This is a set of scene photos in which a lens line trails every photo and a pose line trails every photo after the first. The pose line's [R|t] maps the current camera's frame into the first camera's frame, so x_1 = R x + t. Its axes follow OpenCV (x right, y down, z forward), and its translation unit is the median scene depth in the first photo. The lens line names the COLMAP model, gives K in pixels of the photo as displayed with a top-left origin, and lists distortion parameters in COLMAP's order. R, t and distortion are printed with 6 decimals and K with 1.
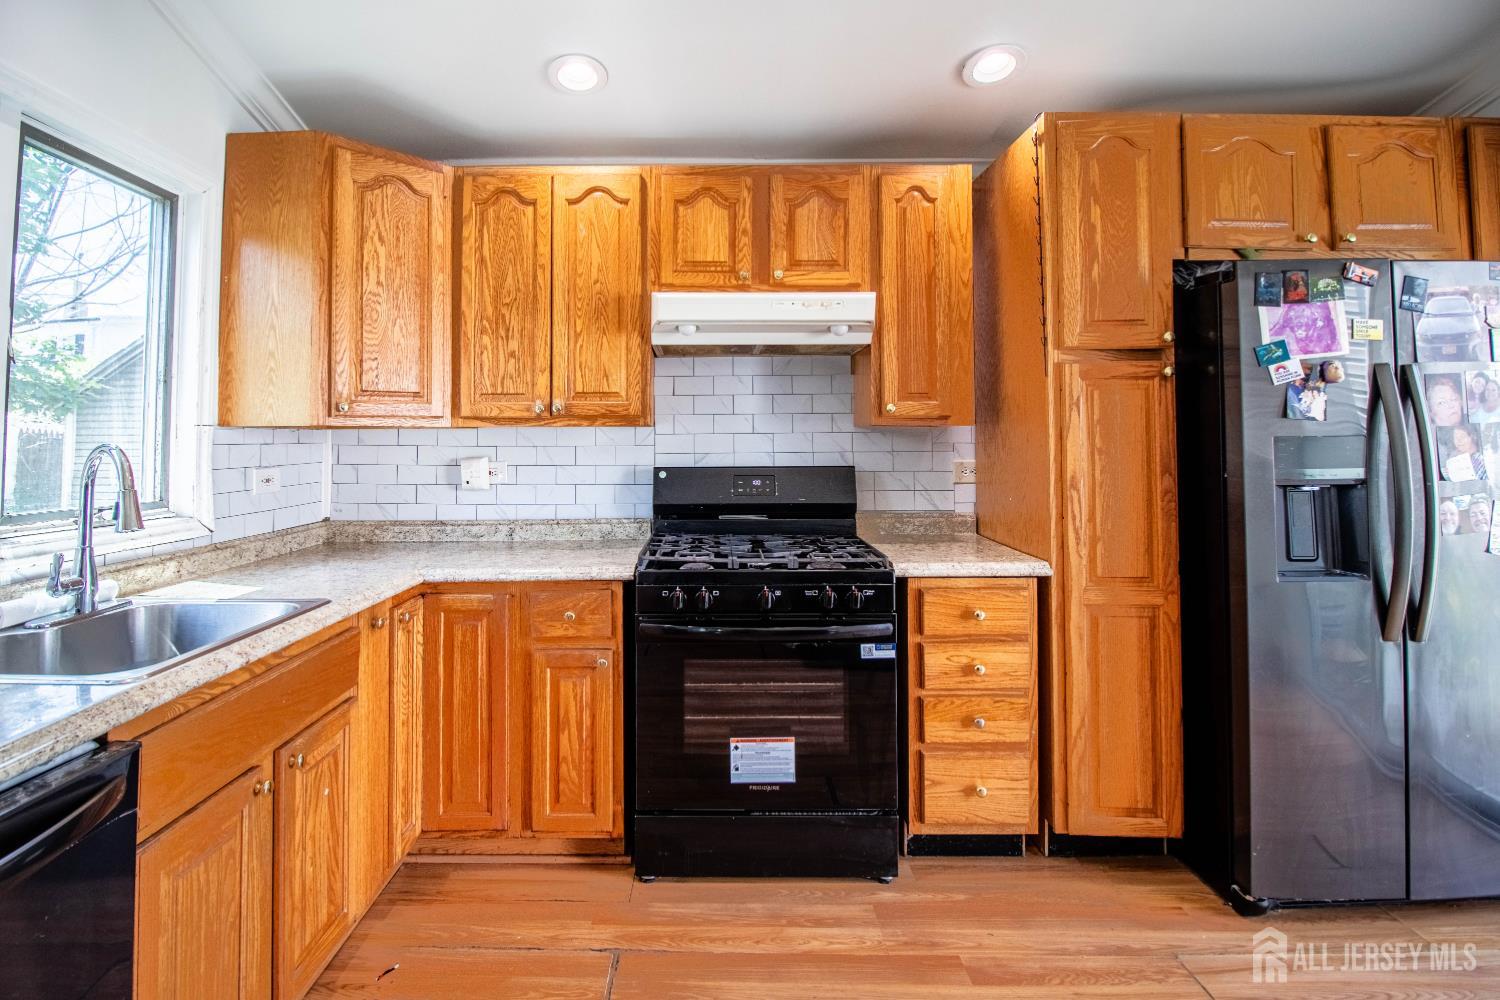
lens RADIAL K [[712.1, 0, 716.0], [0, 712.1, 426.5], [0, 0, 1]] dist [0.000603, -0.011883]
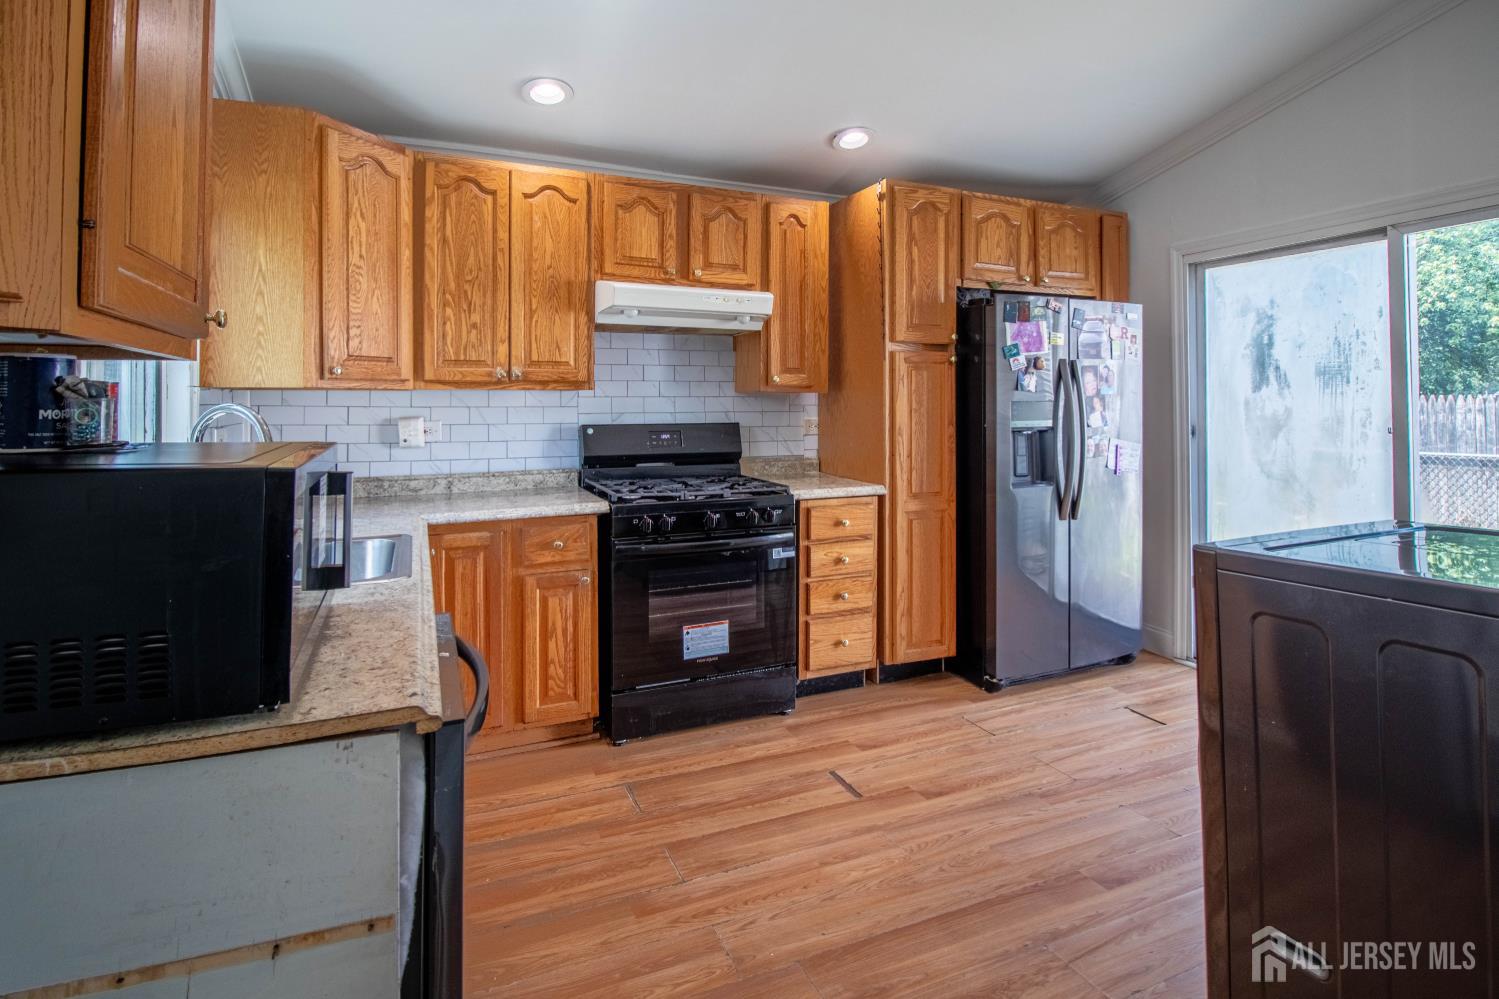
lens RADIAL K [[729.4, 0, 749.2], [0, 729.4, 411.1], [0, 0, 1]] dist [-0.001657, -0.000410]
pose [[0.915904, -0.001444, 0.401394, -0.397794], [-0.011013, 0.999527, 0.028725, -0.004758], [-0.401245, -0.030730, 0.915455, -0.273985]]
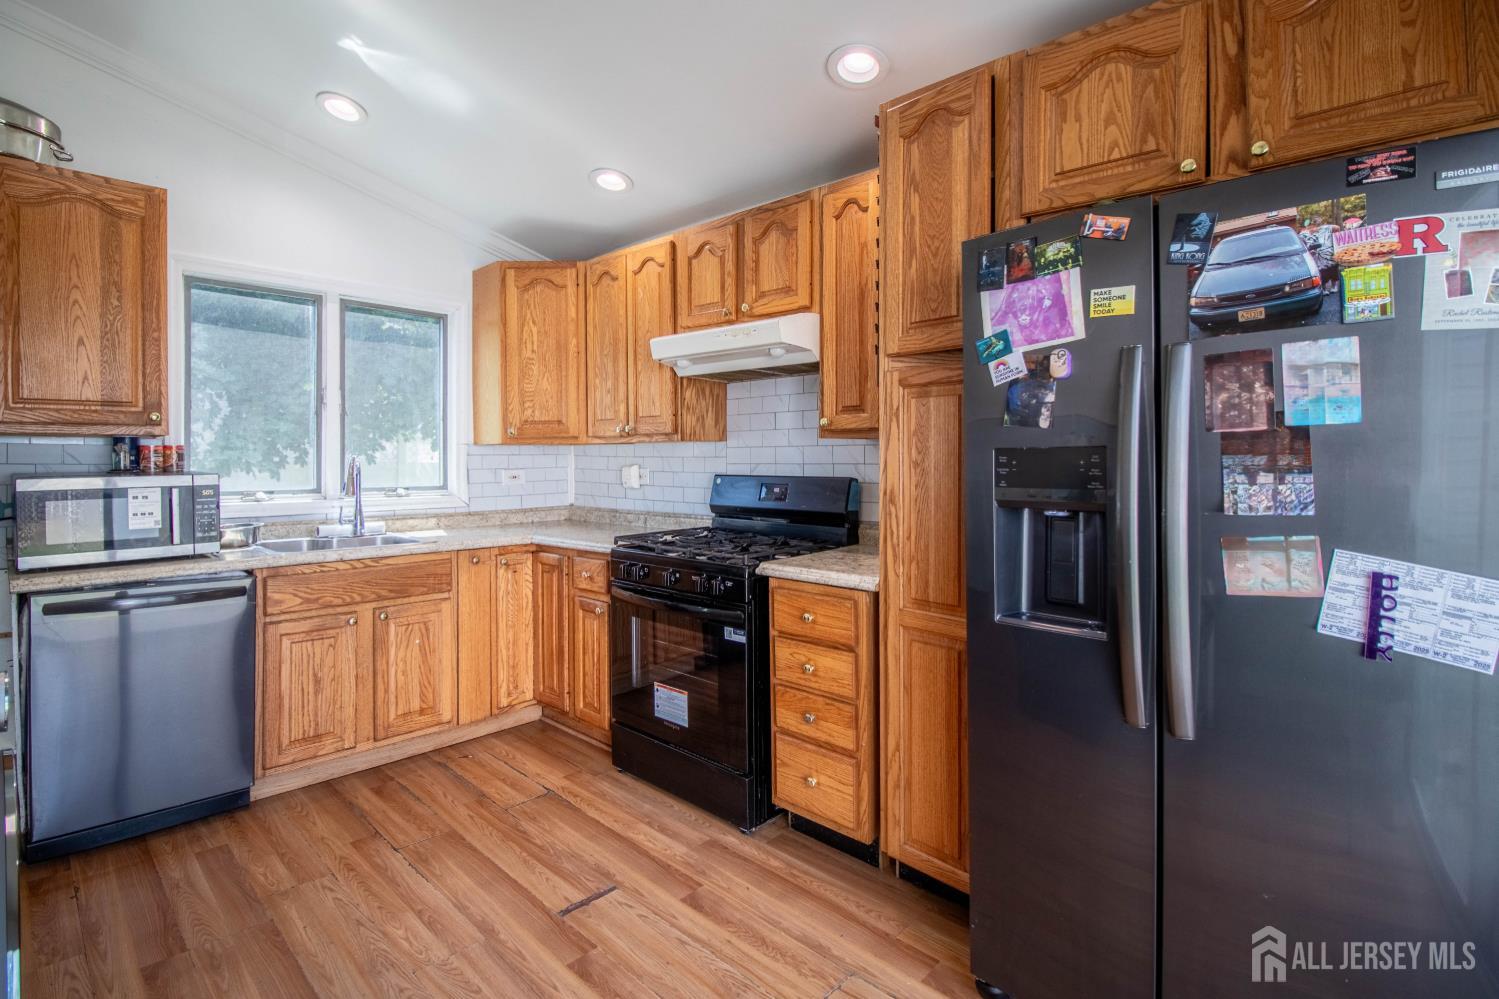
lens RADIAL K [[722.6, 0, 749.6], [0, 722.6, 477.8], [0, 0, 1]] dist [0.000003, -0.011448]
pose [[0.736028, 0.023152, -0.676555, 0.993762], [0.013822, 0.998693, 0.049212, 0.002851], [0.676810, -0.045573, 0.734746, 0.157588]]
